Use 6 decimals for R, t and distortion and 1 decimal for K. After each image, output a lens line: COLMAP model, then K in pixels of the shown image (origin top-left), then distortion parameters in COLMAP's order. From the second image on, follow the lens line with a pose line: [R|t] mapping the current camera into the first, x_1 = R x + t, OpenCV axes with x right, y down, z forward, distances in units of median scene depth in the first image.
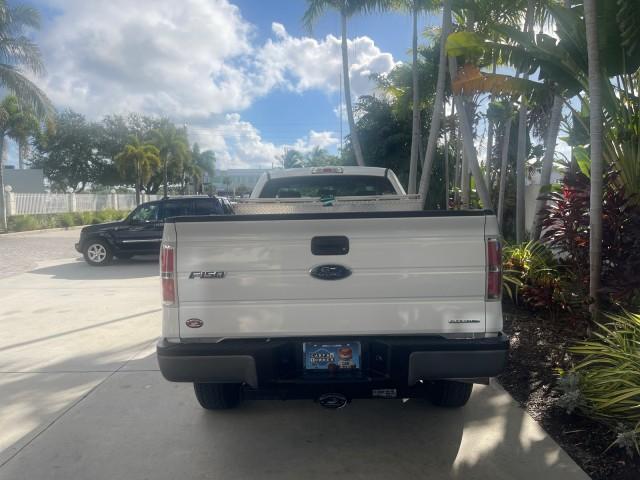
lens RADIAL K [[485.3, 0, 321.1], [0, 485.3, 241.4], [0, 0, 1]] dist [0.062498, -0.091261]
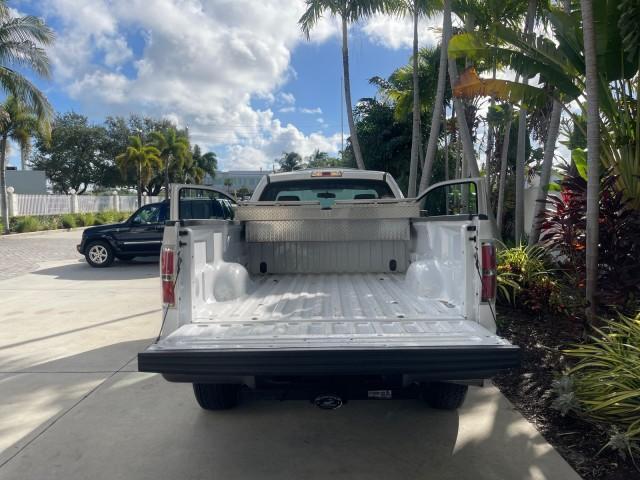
lens RADIAL K [[485.3, 0, 319.8], [0, 485.3, 242.1], [0, 0, 1]] dist [0.062498, -0.091261]
pose [[0.999981, 0.003857, -0.004721, 0.001857], [-0.003870, 0.999989, -0.002737, -0.000705], [0.004711, 0.002755, 0.999985, -0.004178]]
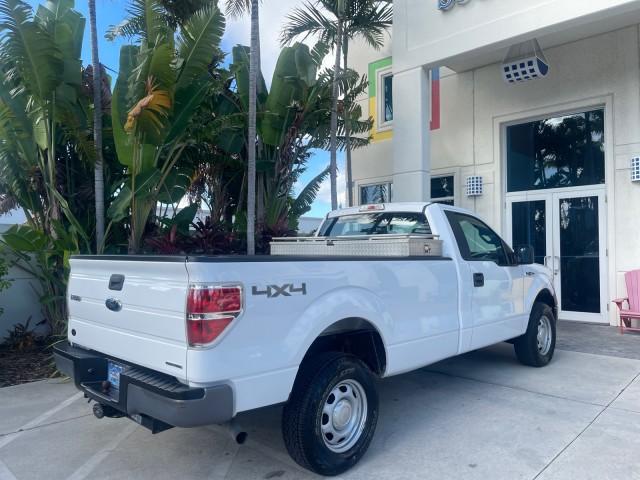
lens RADIAL K [[485.3, 0, 320.0], [0, 485.3, 243.3], [0, 0, 1]] dist [0.062498, -0.091261]
pose [[0.730642, 0.008710, -0.682705, 0.262958], [-0.048655, 0.998041, -0.039338, -0.013998], [0.681025, 0.061959, 0.729634, 0.097193]]
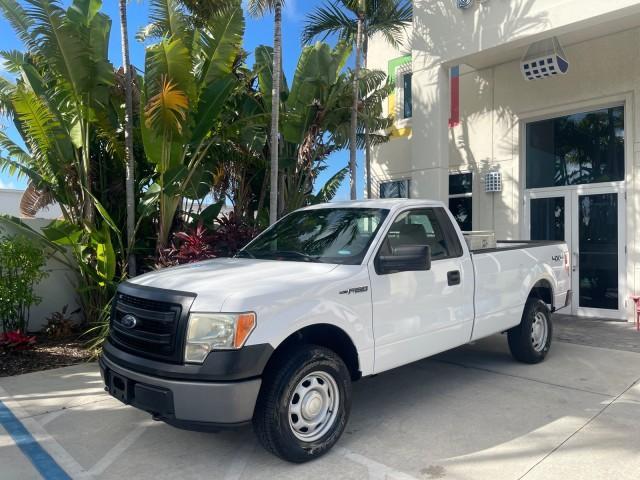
lens RADIAL K [[485.3, 0, 317.6], [0, 485.3, 245.1], [0, 0, 1]] dist [0.062498, -0.091261]
pose [[0.701722, 0.021368, -0.712130, 0.275248], [-0.056240, 0.998092, -0.025470, -0.011695], [0.710227, 0.057923, 0.701586, 0.080510]]
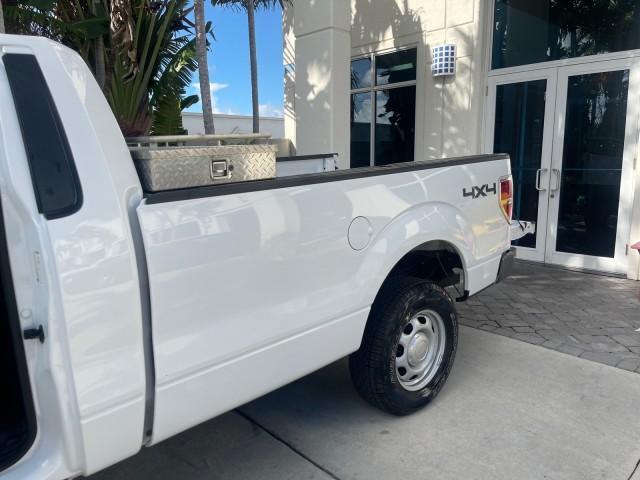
lens RADIAL K [[485.3, 0, 321.3], [0, 485.3, 242.8], [0, 0, 1]] dist [0.062498, -0.091261]
pose [[0.689296, 0.139632, -0.710897, 0.208314], [-0.044480, 0.987556, 0.150845, -0.033384], [0.723113, -0.072356, 0.686929, 0.399583]]
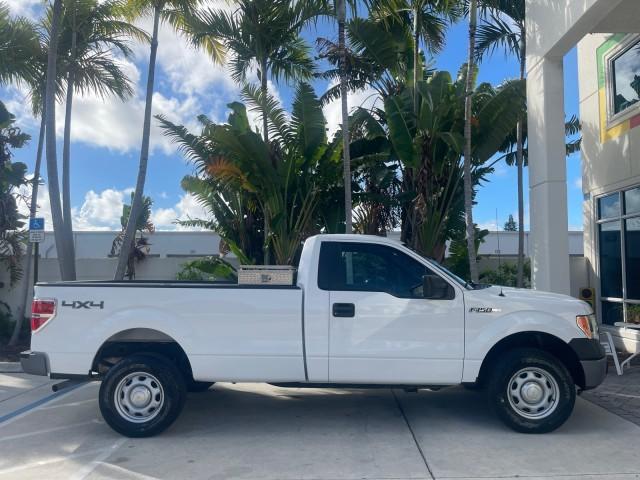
lens RADIAL K [[485.3, 0, 321.3], [0, 485.3, 244.5], [0, 0, 1]] dist [0.062498, -0.091261]
pose [[-0.014220, -0.037241, -0.999205, 0.476665], [-0.053918, 0.997881, -0.036424, -0.043425], [0.998444, 0.053357, -0.016198, 0.456247]]
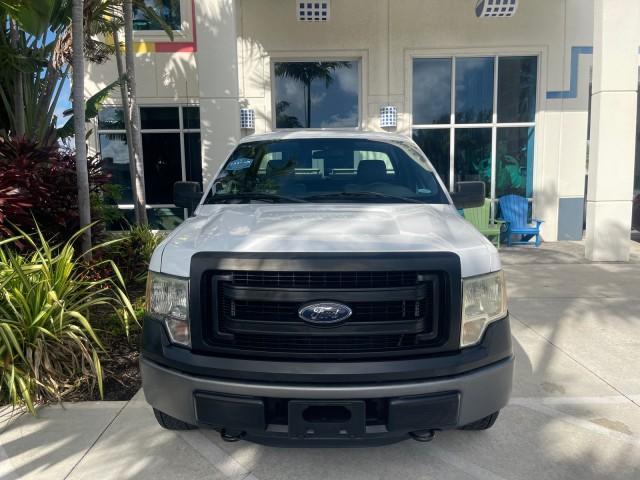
lens RADIAL K [[485.3, 0, 322.2], [0, 485.3, 239.1], [0, 0, 1]] dist [0.062498, -0.091261]
pose [[0.999802, 0.006196, 0.018917, -0.012145], [-0.007340, 0.998111, 0.061001, -0.004775], [-0.018503, -0.061128, 0.997958, 0.033999]]
